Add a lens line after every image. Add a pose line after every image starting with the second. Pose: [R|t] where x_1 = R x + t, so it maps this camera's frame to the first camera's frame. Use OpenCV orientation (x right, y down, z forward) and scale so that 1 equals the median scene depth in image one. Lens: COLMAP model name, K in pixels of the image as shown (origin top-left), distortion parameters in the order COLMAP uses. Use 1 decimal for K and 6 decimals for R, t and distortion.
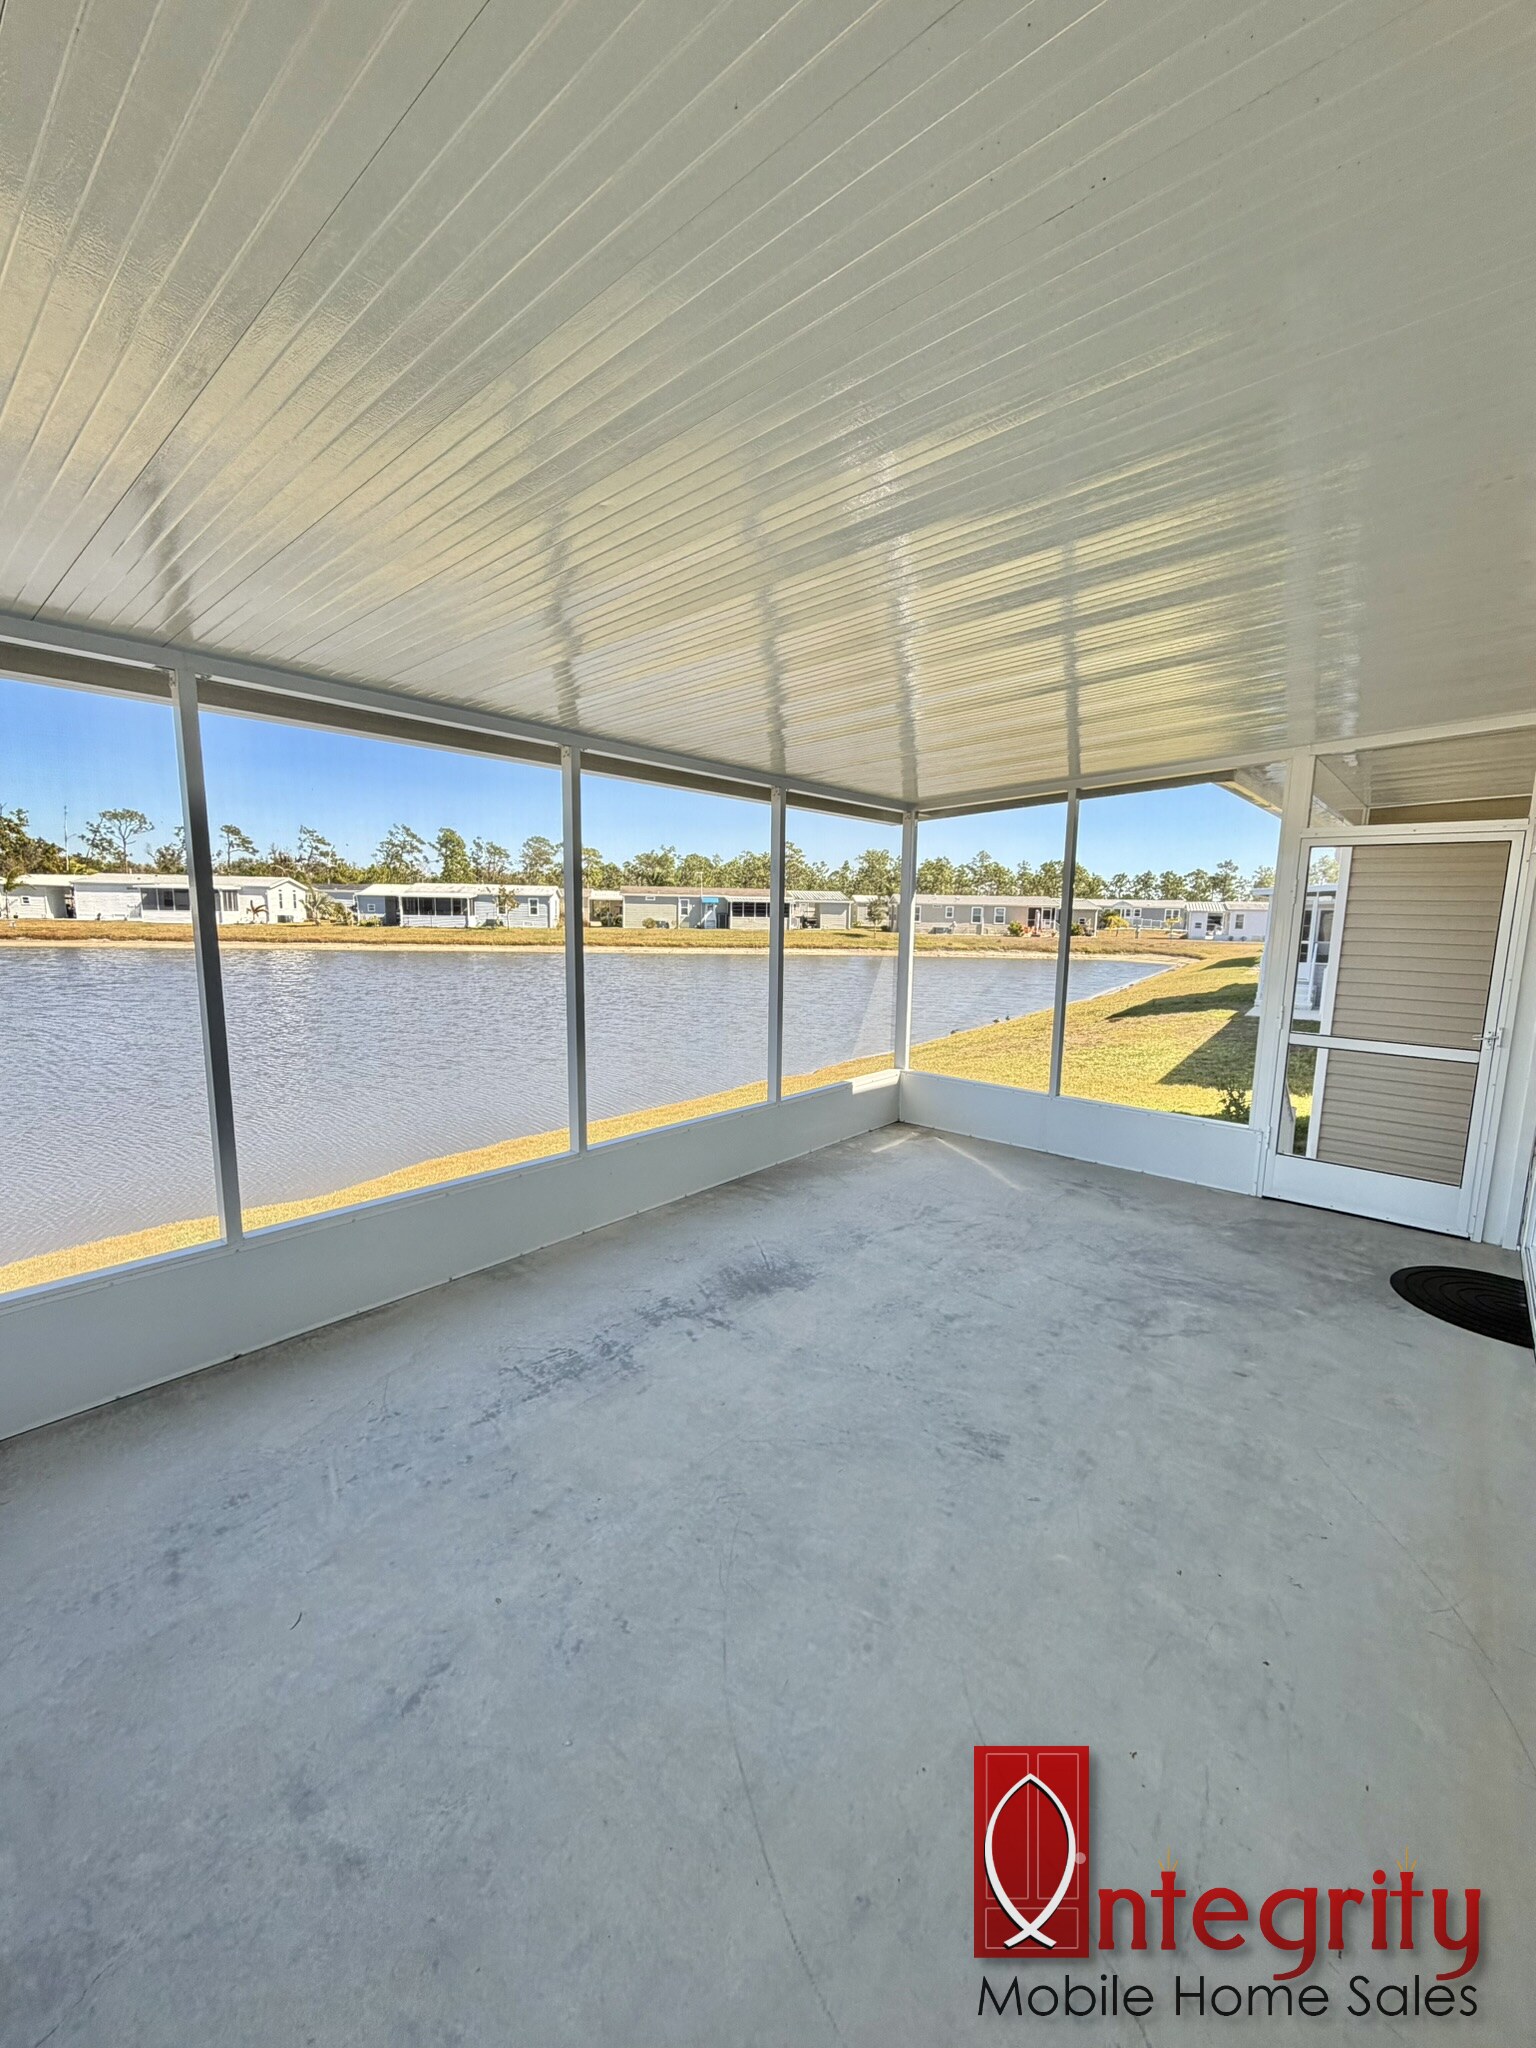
lens RADIAL K [[814.5, 0, 780.0], [0, 814.5, 1026.9], [0, 0, 1]] dist [0.001877, 0.000189]
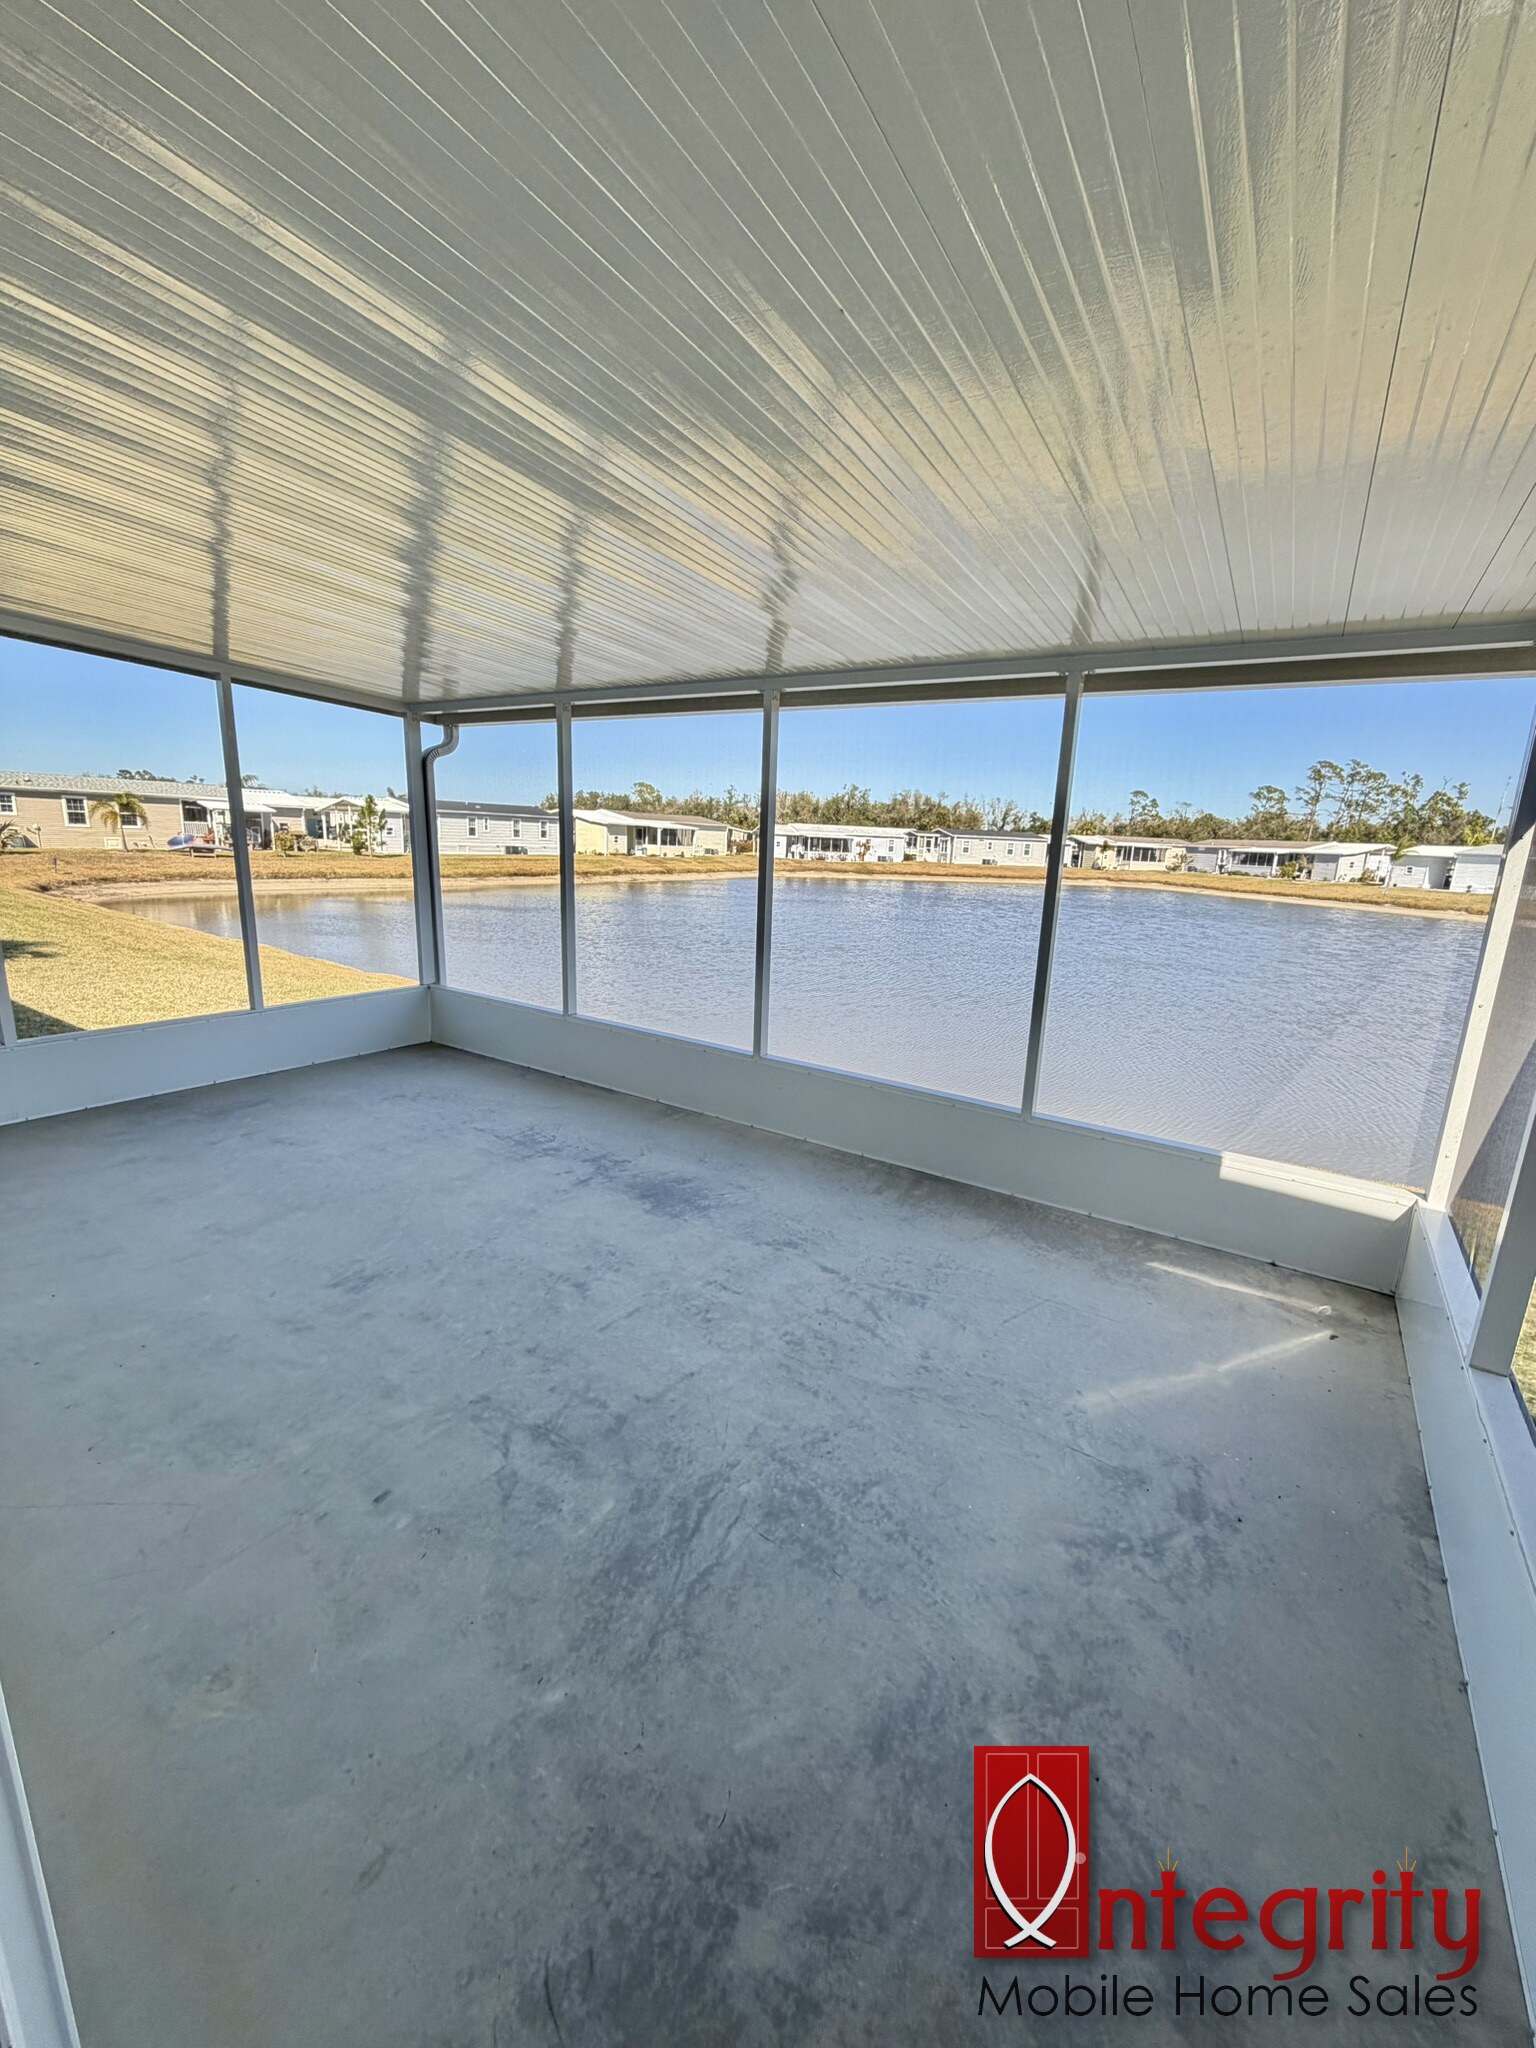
lens RADIAL K [[814.5, 0, 780.0], [0, 814.5, 1026.9], [0, 0, 1]] dist [0.001877, 0.000189]
pose [[0.134975, 0.214596, -0.967331, 0.915555], [-0.184646, 0.964612, 0.188229, -0.116228], [0.973492, 0.153208, 0.169823, 0.882437]]
